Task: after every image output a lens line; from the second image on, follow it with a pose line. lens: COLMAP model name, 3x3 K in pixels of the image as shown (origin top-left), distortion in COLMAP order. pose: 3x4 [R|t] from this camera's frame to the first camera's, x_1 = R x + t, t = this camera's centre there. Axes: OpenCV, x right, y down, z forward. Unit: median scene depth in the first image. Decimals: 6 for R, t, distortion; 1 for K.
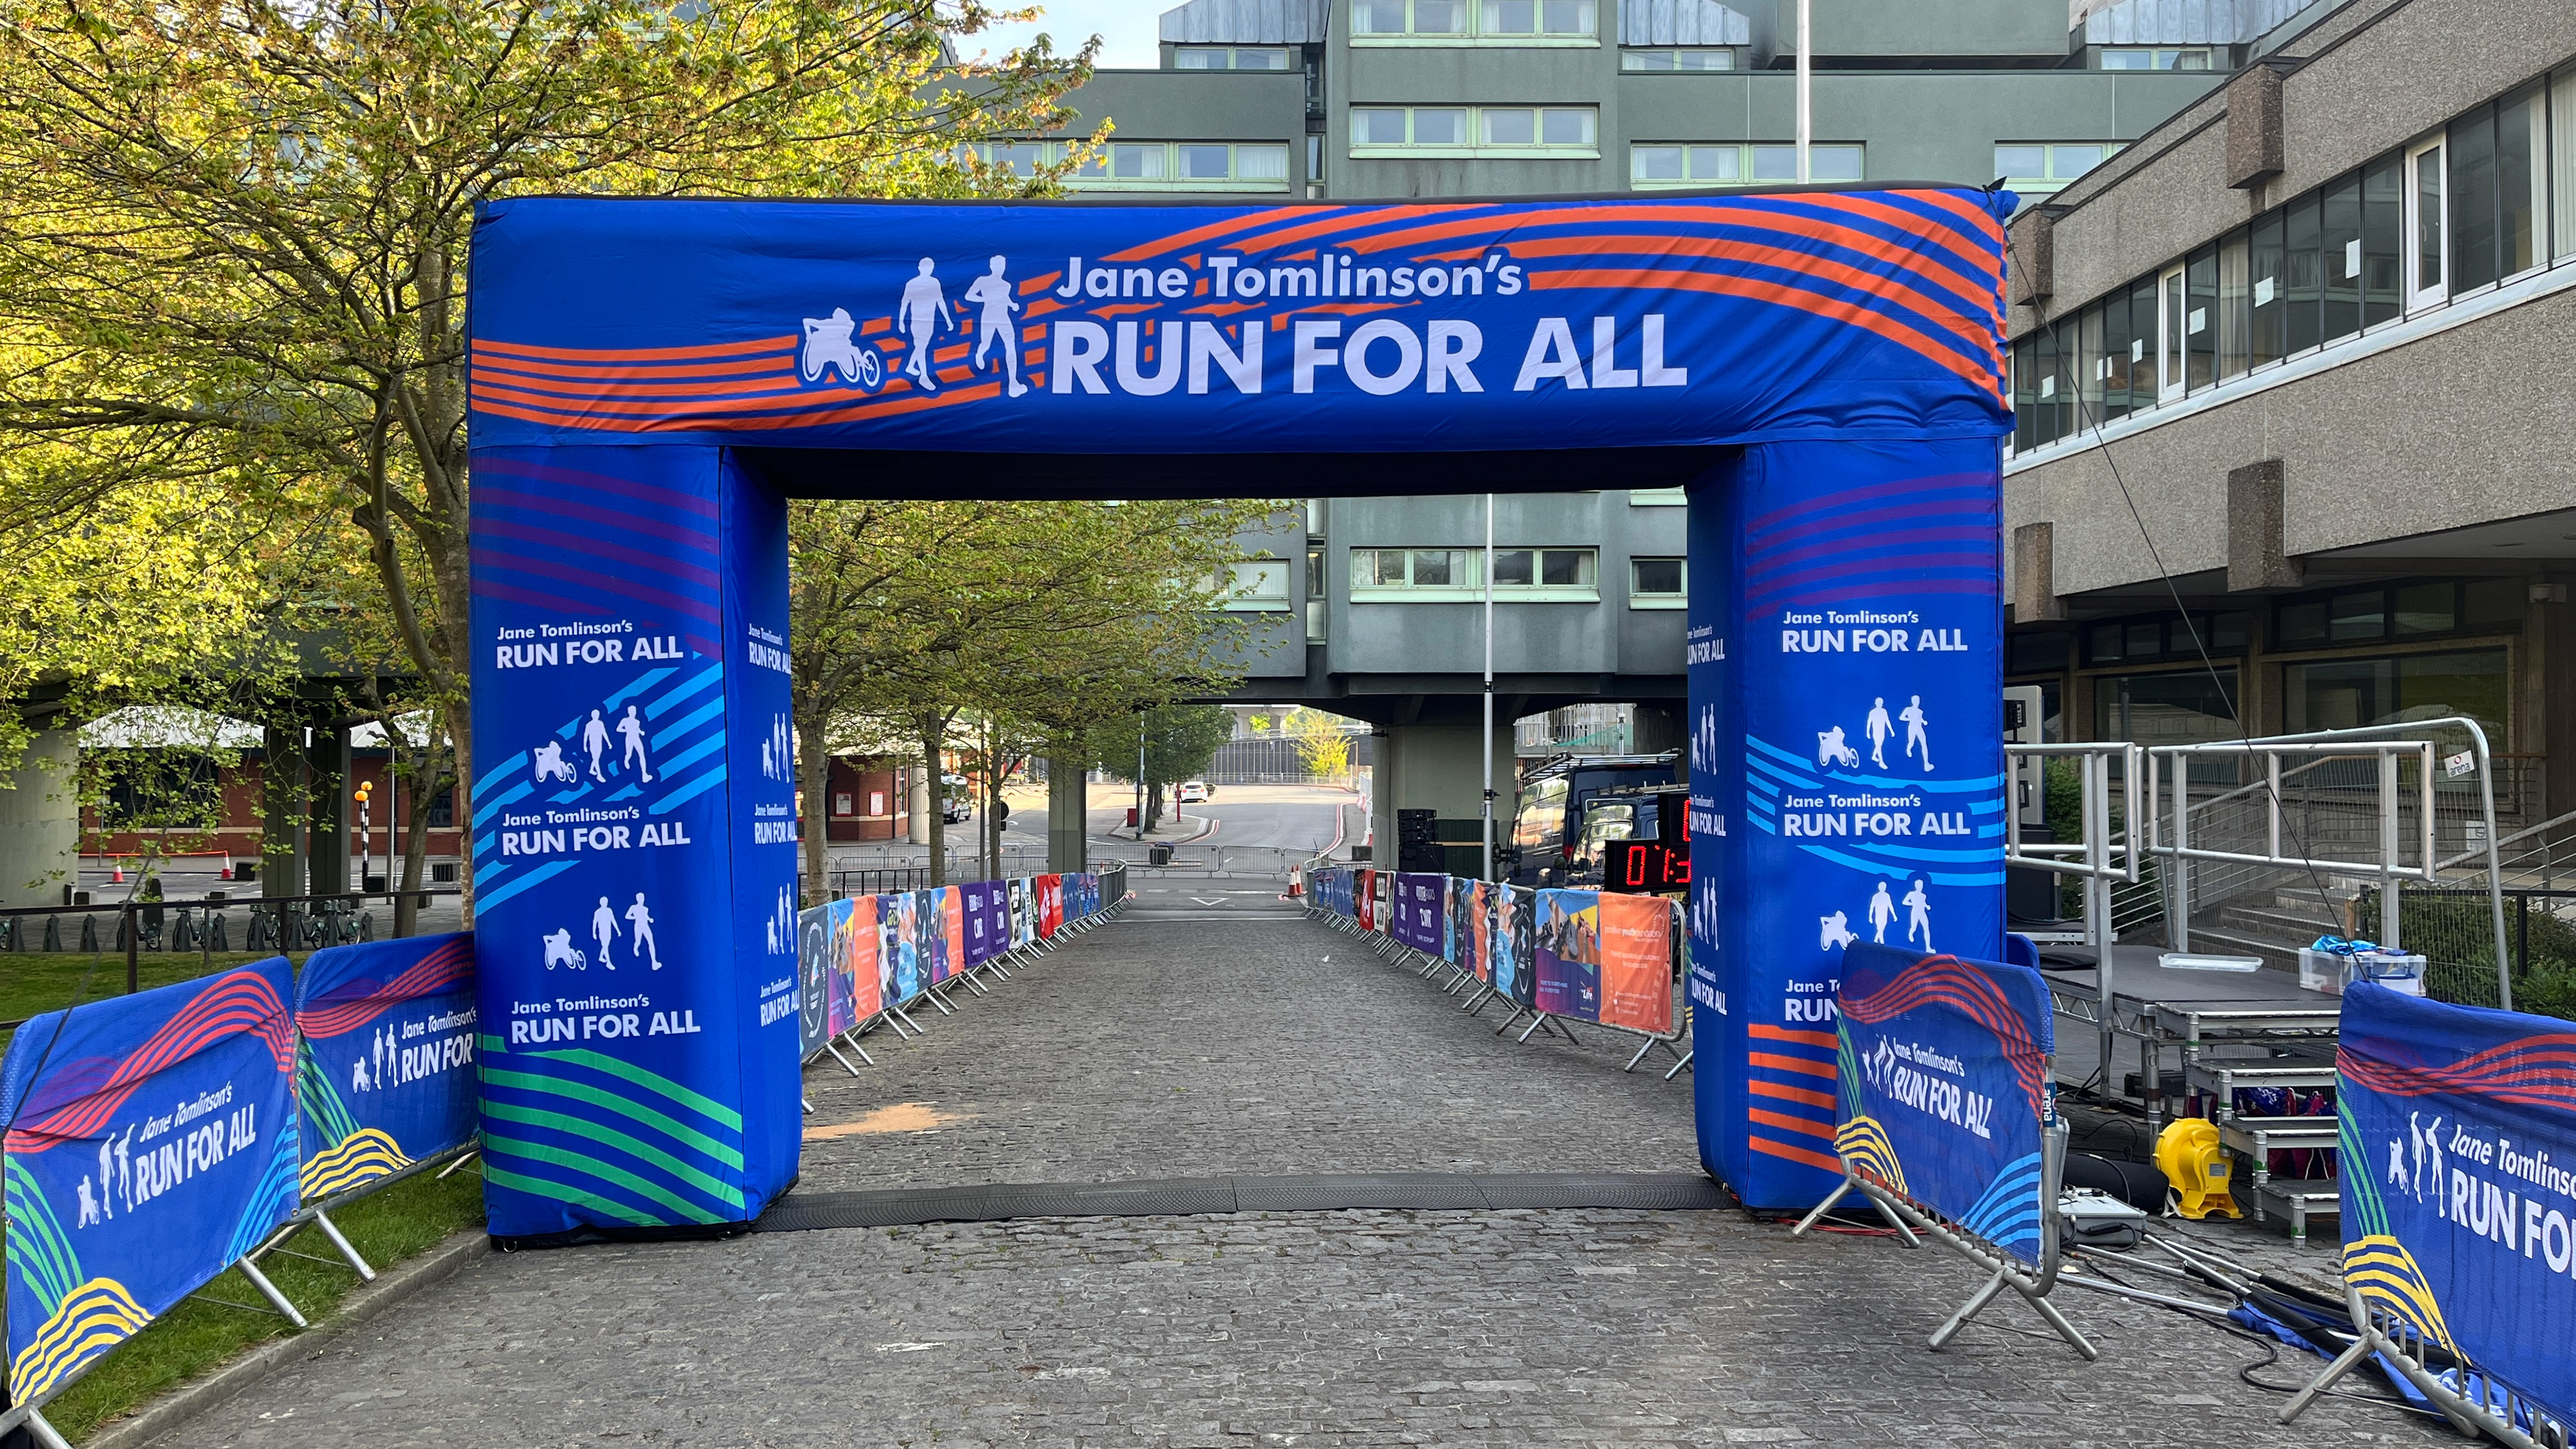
lens RADIAL K [[1978.6, 0, 1290.1], [0, 1978.6, 729.3], [0, 0, 1]] dist [0.045073, -0.063378]
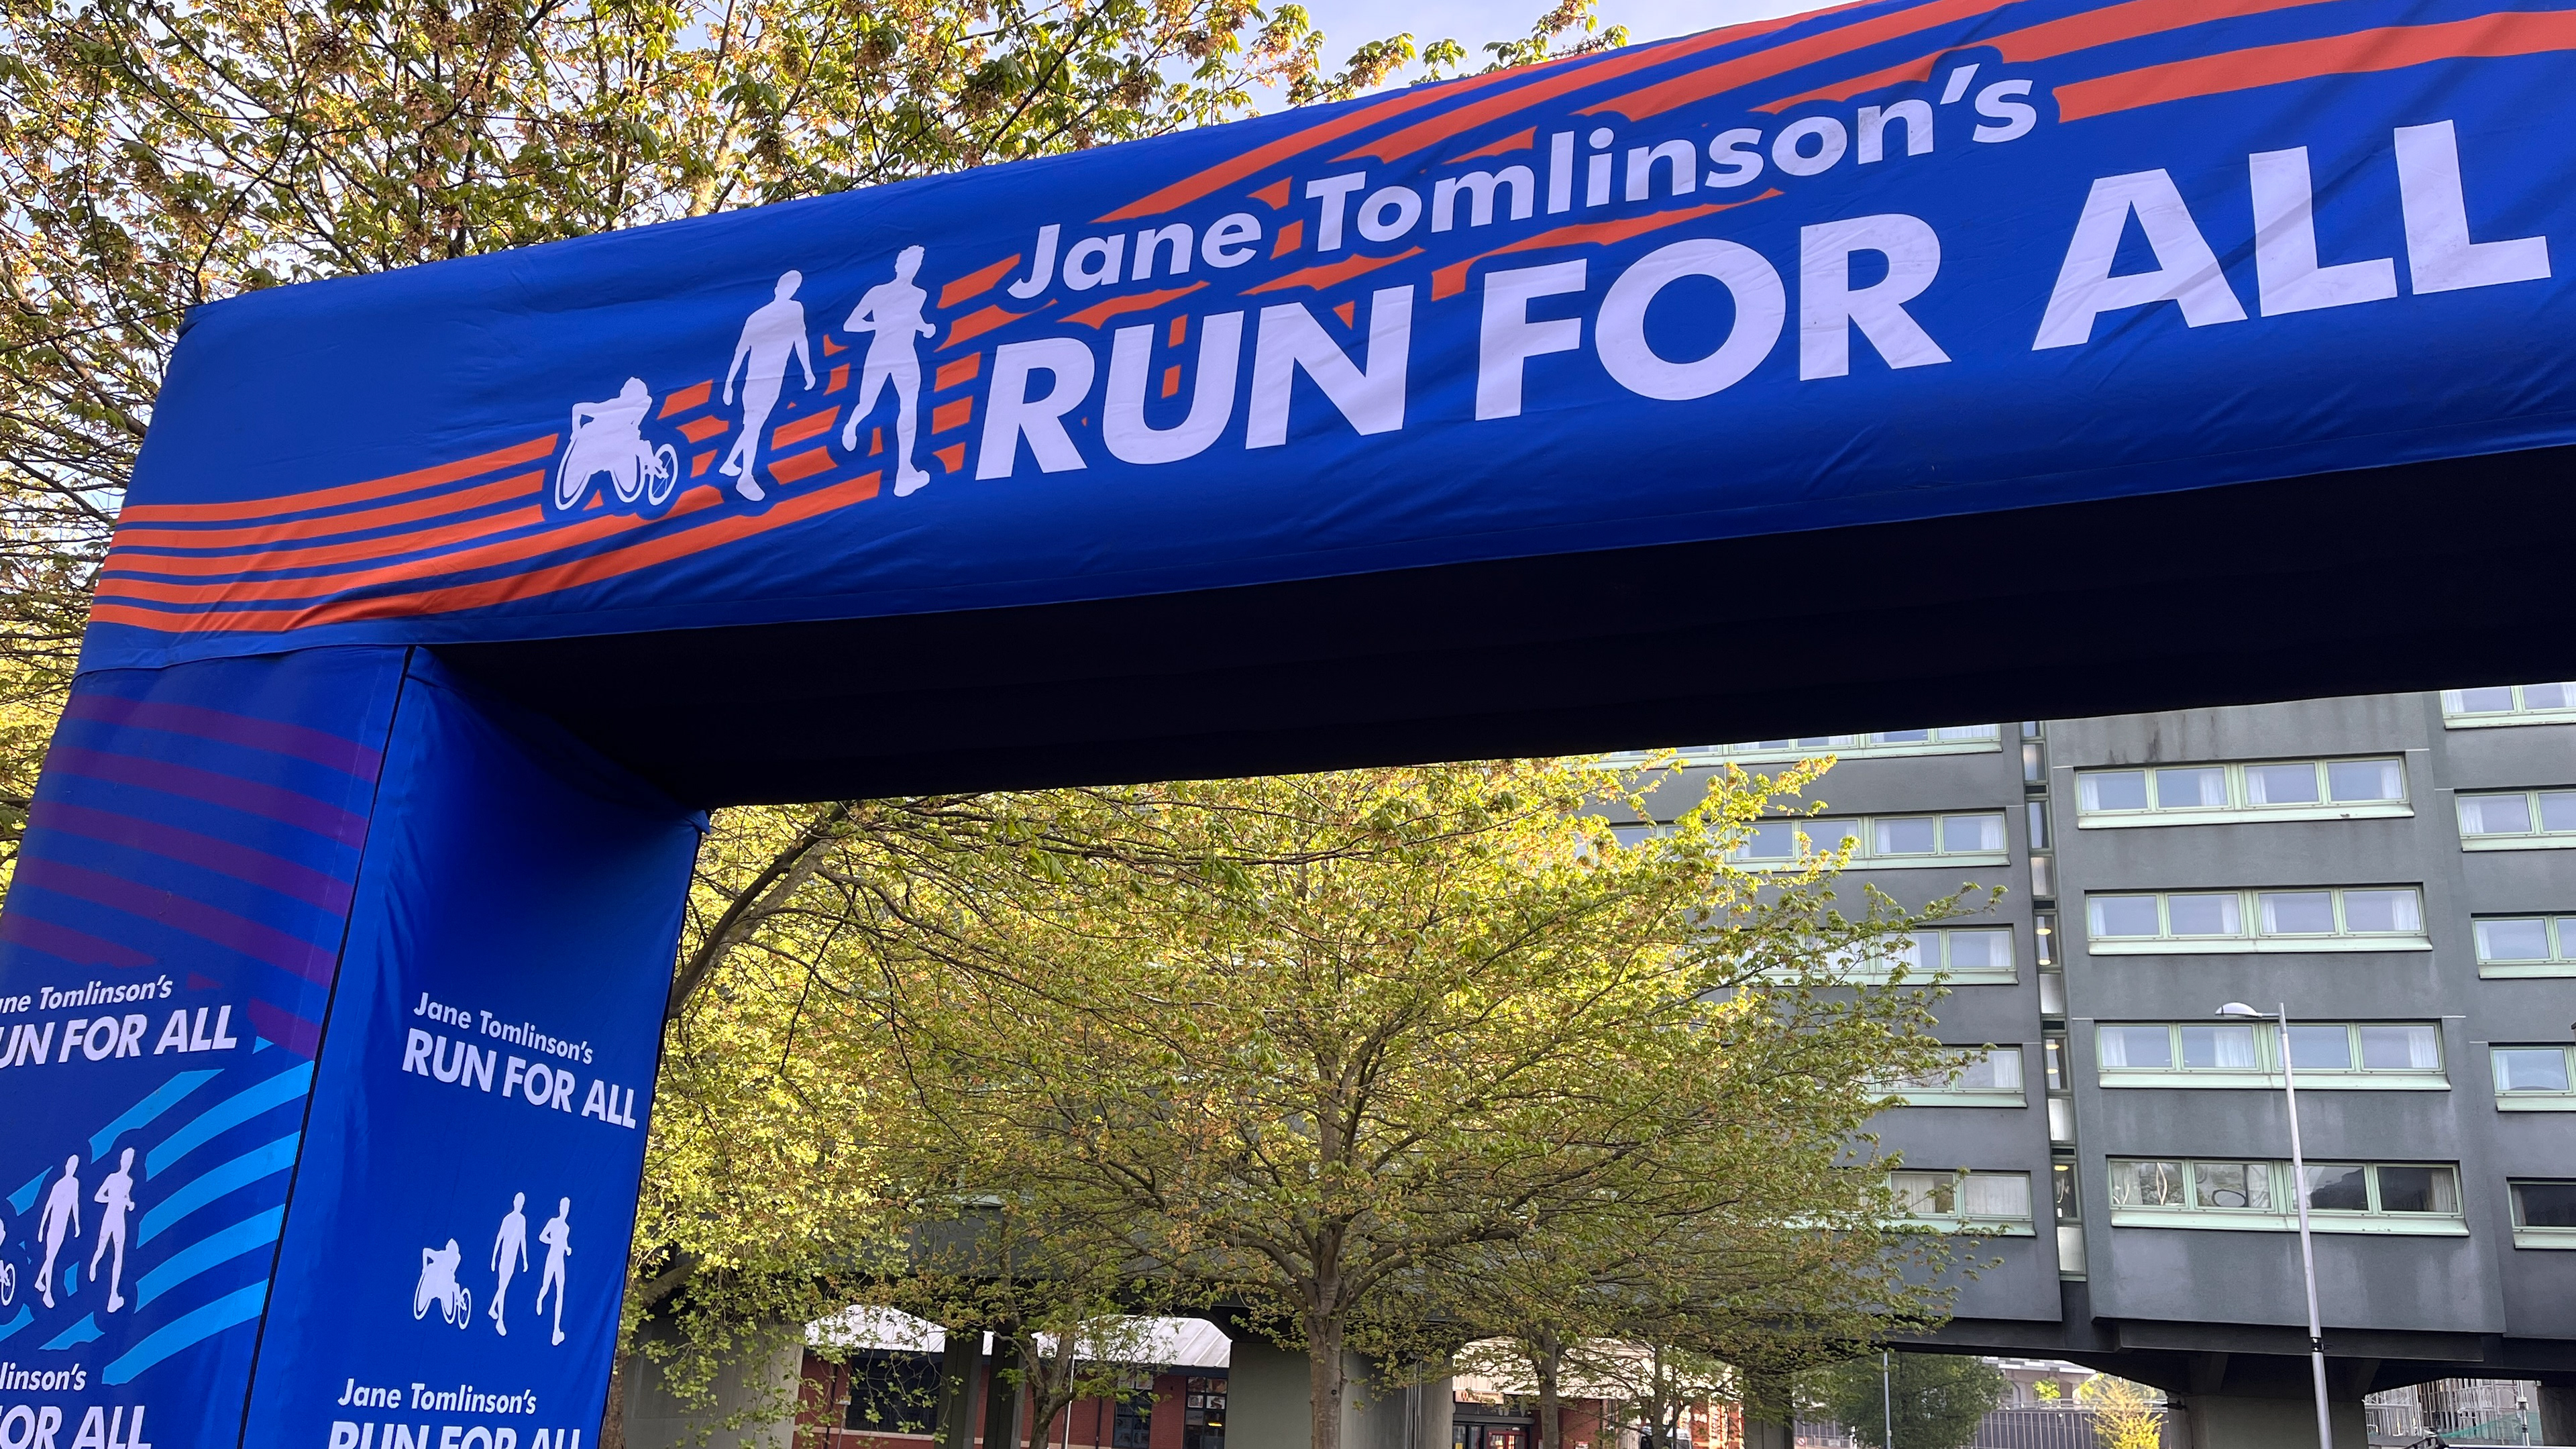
lens RADIAL K [[1978.6, 0, 1272.2], [0, 1978.6, 709.2], [0, 0, 1]] dist [0.045073, -0.063378]
pose [[0.930937, -0.067657, -0.358858, 0.109356], [-0.050129, 0.949709, -0.309095, 0.022685], [0.361723, 0.305738, 0.880727, 0.627221]]
